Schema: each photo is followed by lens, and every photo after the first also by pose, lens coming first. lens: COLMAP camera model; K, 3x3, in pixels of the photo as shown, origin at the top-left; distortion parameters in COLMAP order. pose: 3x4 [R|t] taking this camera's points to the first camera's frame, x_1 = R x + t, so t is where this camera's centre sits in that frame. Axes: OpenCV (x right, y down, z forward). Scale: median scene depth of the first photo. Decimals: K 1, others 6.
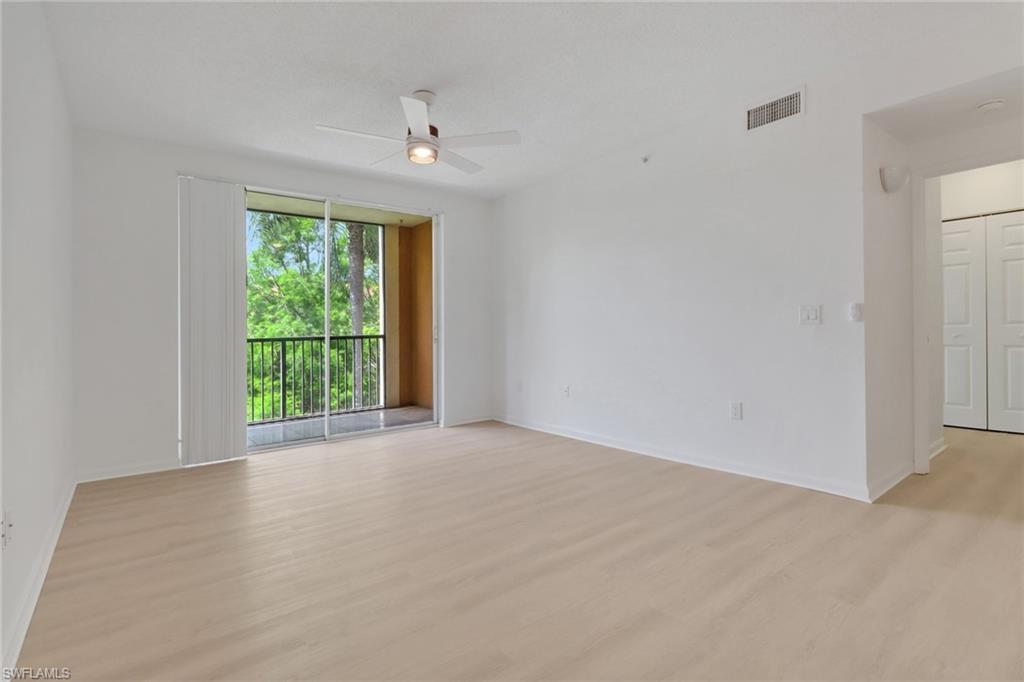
lens RADIAL K [[482.1, 0, 512.1], [0, 482.1, 320.6], [0, 0, 1]] dist [0.001407, -0.000468]
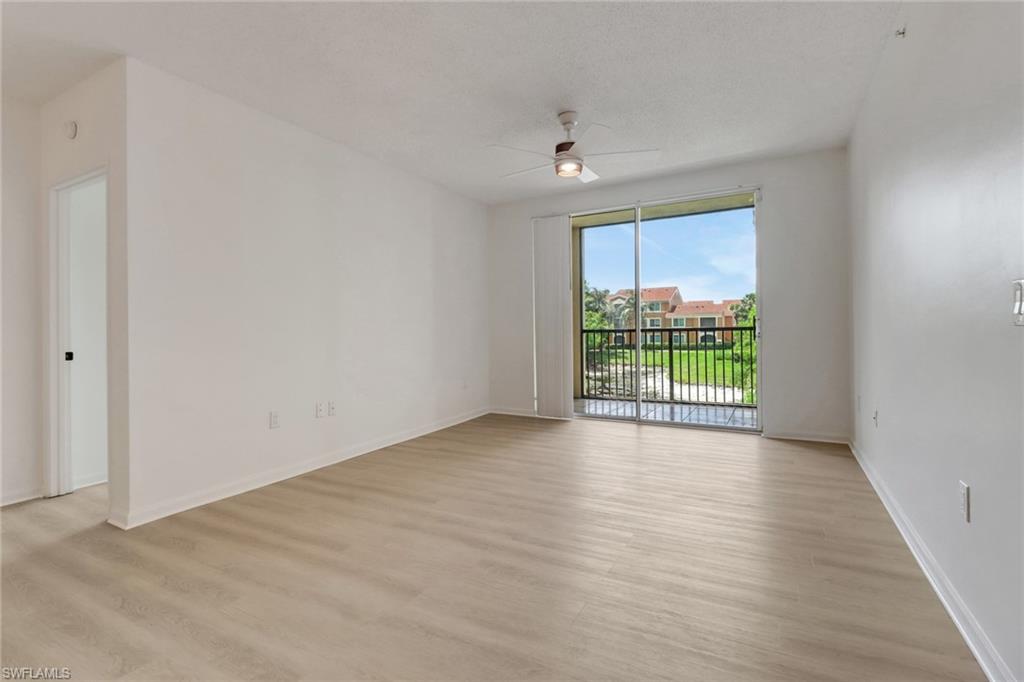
lens RADIAL K [[482.1, 0, 512.1], [0, 482.1, 320.6], [0, 0, 1]] dist [0.001407, -0.000468]
pose [[0.387823, -0.001607, -0.921733, 0.570860], [0.027987, 0.999558, 0.010034, -0.005457], [0.921309, -0.029688, 0.387696, 0.329840]]
